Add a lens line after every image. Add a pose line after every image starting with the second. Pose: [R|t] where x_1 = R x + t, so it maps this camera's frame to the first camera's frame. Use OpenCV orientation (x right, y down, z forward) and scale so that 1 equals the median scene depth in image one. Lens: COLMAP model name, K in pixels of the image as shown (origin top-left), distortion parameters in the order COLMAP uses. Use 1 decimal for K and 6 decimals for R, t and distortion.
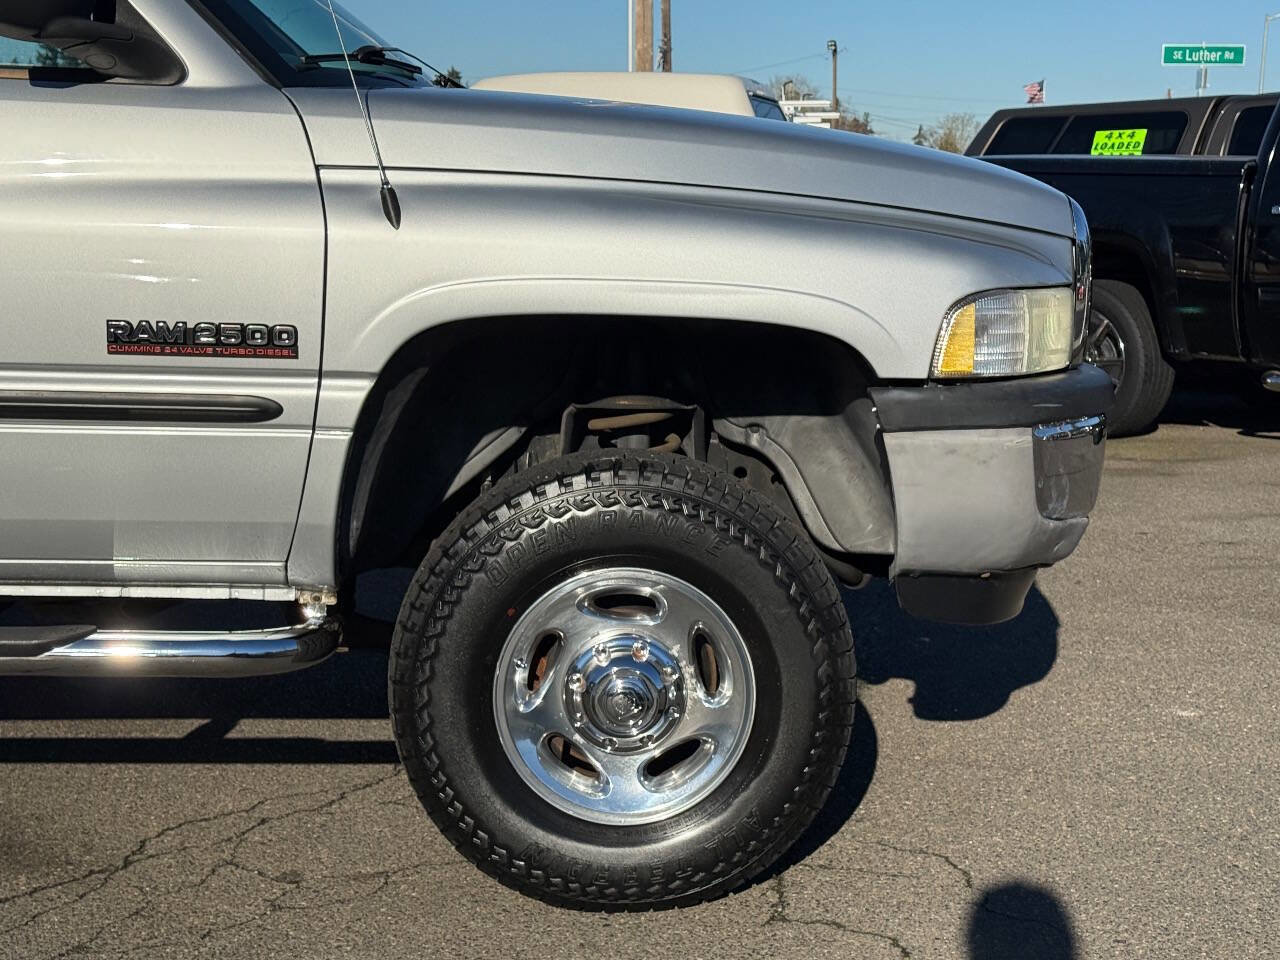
lens RADIAL K [[2099.8, 0, 661.3], [0, 2099.8, 513.7], [0, 0, 1]] dist [0.118962, 0.000000]
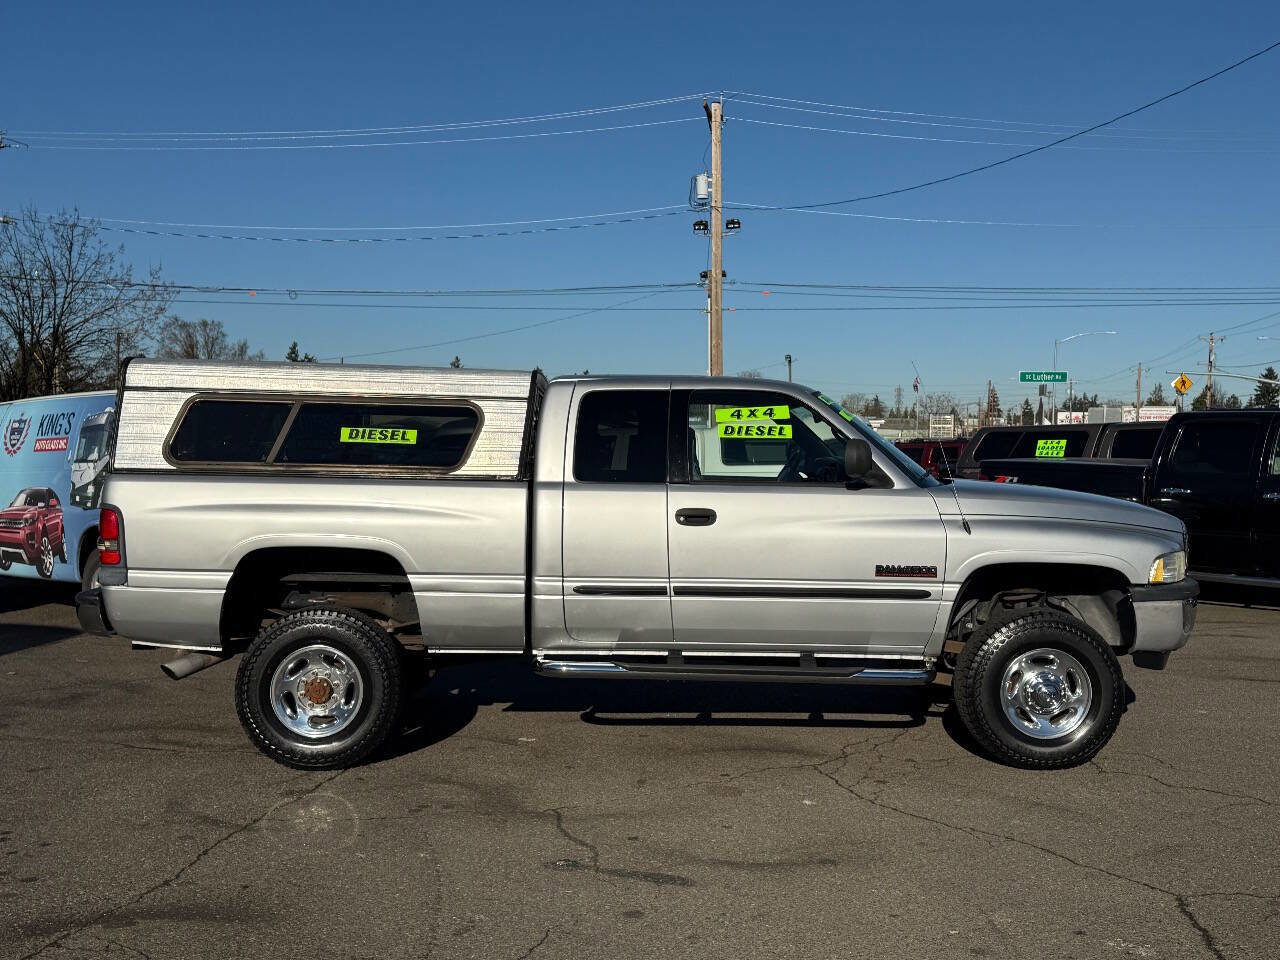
lens RADIAL K [[1312.2, 0, 619.3], [0, 1312.2, 481.9], [0, 0, 1]] dist [0.076462, 0.000000]
pose [[0.999140, -0.006153, -0.040999, -0.523501], [0.001118, 0.992562, -0.121733, 0.018960], [0.041443, 0.121583, 0.991716, -0.866153]]
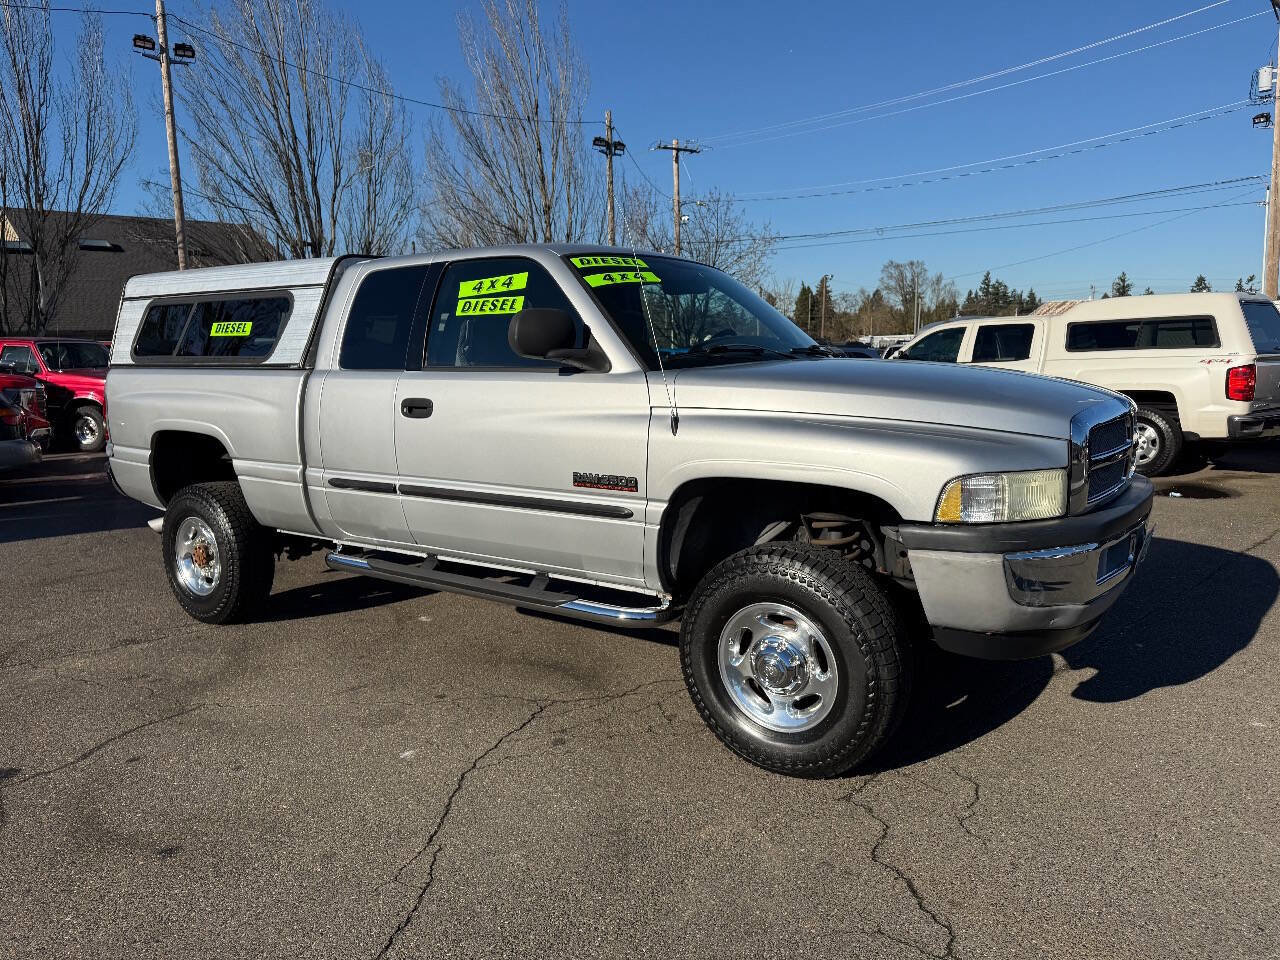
lens RADIAL K [[904.5, 0, 635.4], [0, 904.5, 482.9], [0, 0, 1]] dist [0.061158, -0.056558]
pose [[0.783569, 0.054621, -0.618899, 0.402367], [-0.059965, 0.998126, 0.012170, -0.090493], [0.618404, 0.027576, 0.785376, 0.230709]]
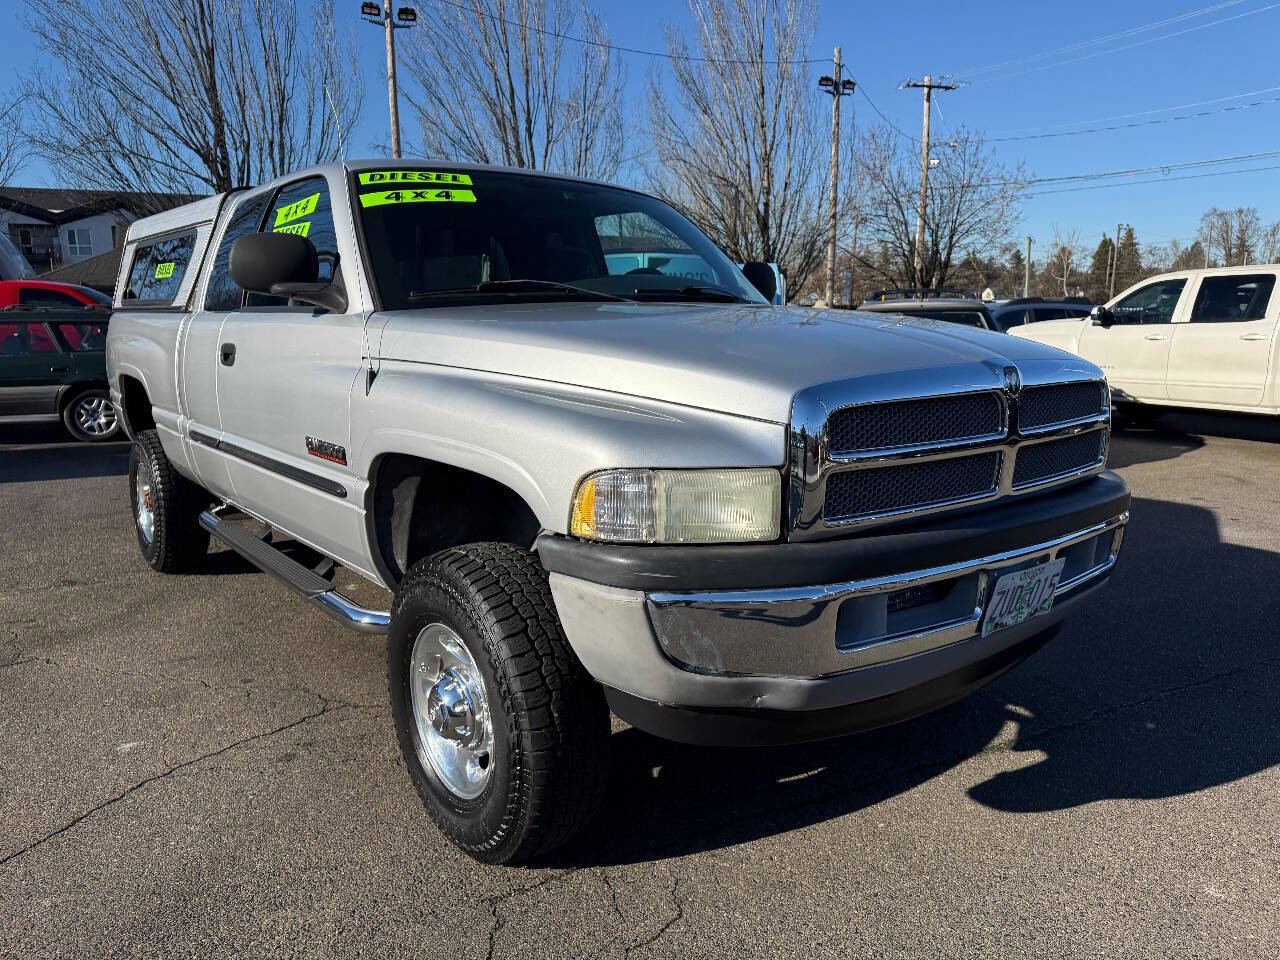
lens RADIAL K [[911.8, 0, 641.7], [0, 911.8, 477.1], [0, 0, 1]] dist [0.046275, -0.052603]
pose [[0.580464, 0.118994, -0.805545, 0.566492], [-0.104402, 0.991976, 0.071303, -0.137547], [0.807566, 0.042712, 0.588229, 0.715291]]
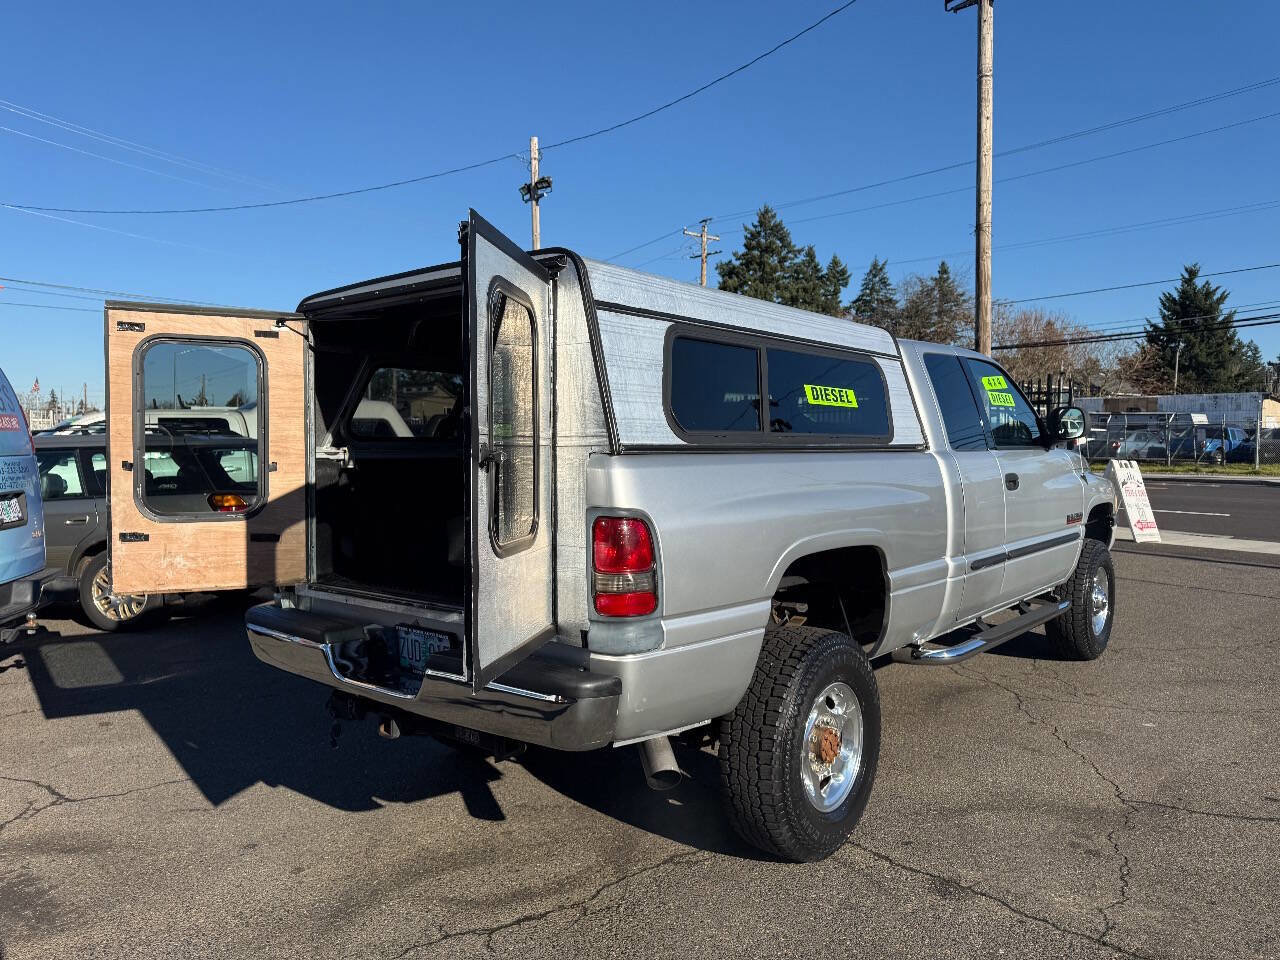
lens RADIAL K [[911.8, 0, 646.5], [0, 911.8, 480.9], [0, 0, 1]] dist [0.046275, -0.052603]
pose [[0.675840, -0.055837, 0.734930, -1.785251], [0.125861, 0.991224, -0.040432, -0.163731], [-0.726222, 0.119825, 0.676937, 0.420227]]
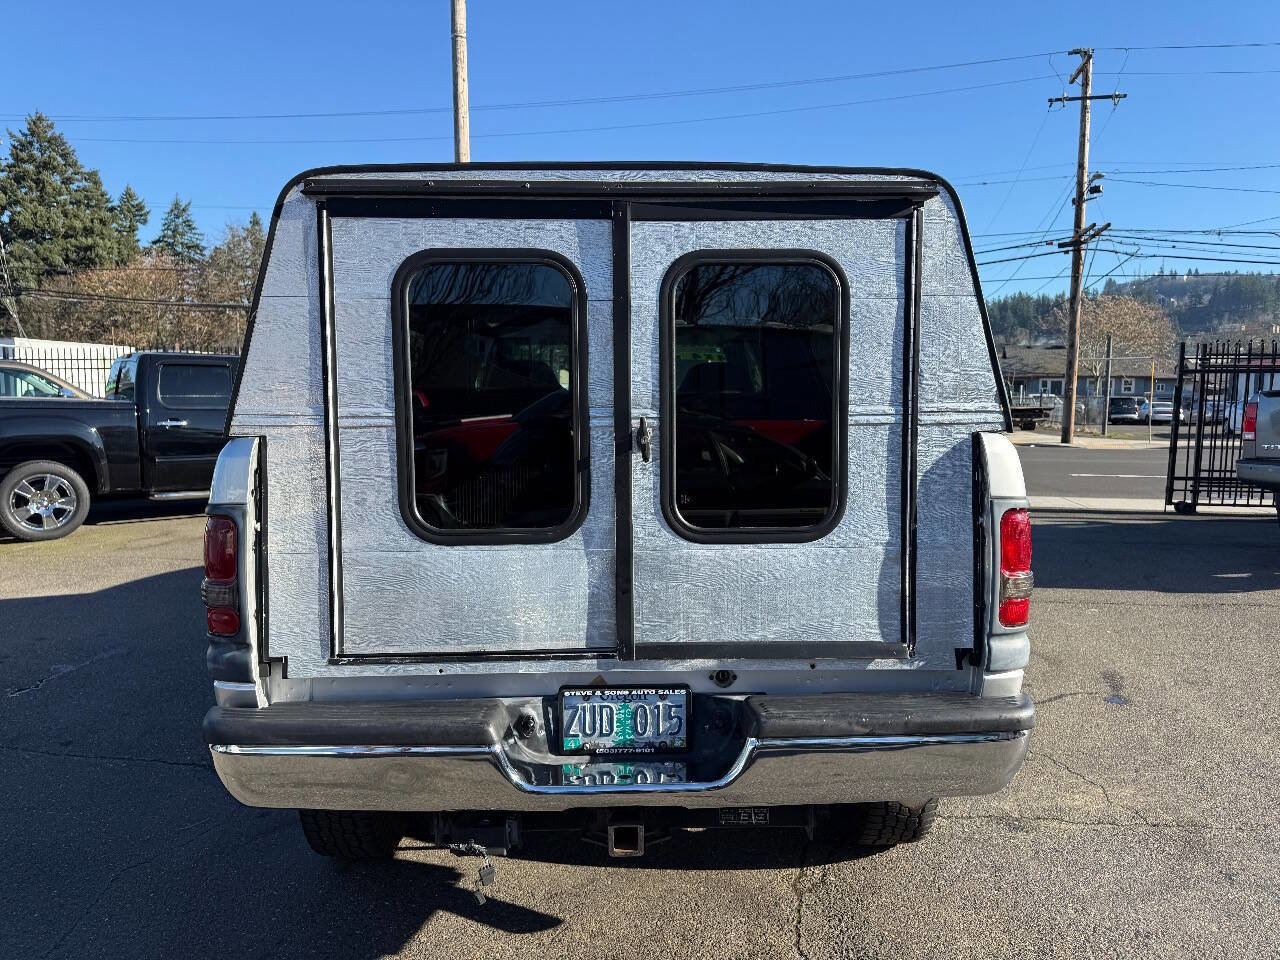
lens RADIAL K [[911.8, 0, 635.3], [0, 911.8, 479.9], [0, 0, 1]] dist [0.046275, -0.052603]
pose [[0.017128, -0.107300, 0.994079, -1.890165], [0.143298, 0.984225, 0.103767, -0.290947], [-0.989531, 0.140673, 0.032234, 1.180967]]
